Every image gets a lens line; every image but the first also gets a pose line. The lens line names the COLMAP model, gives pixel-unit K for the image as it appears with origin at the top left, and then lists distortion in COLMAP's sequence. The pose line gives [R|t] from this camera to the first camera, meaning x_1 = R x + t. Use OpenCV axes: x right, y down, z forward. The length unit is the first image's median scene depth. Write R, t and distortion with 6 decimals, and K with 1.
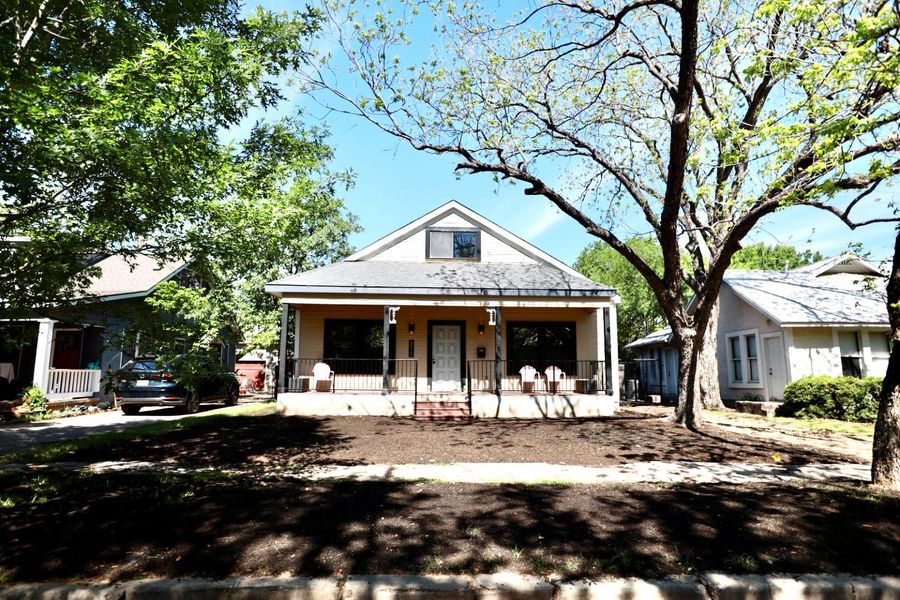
lens RADIAL K [[409.9, 0, 450.0], [0, 409.9, 300.0], [0, 0, 1]] dist [-0.056672, 0.024247]
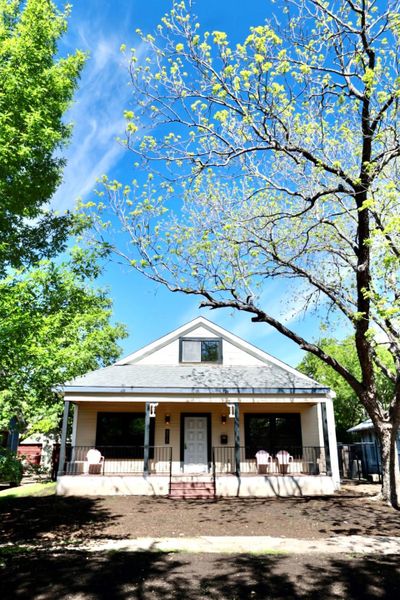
lens RADIAL K [[395.4, 0, 200.0], [0, 395.4, 300.0], [0, 0, 1]] dist [-0.055897, 0.050943]
pose [[0.999897, -0.010259, -0.010067, 0.021109], [0.008443, 0.986050, -0.166234, -0.094775], [0.011632, 0.166132, 0.986035, -0.244192]]
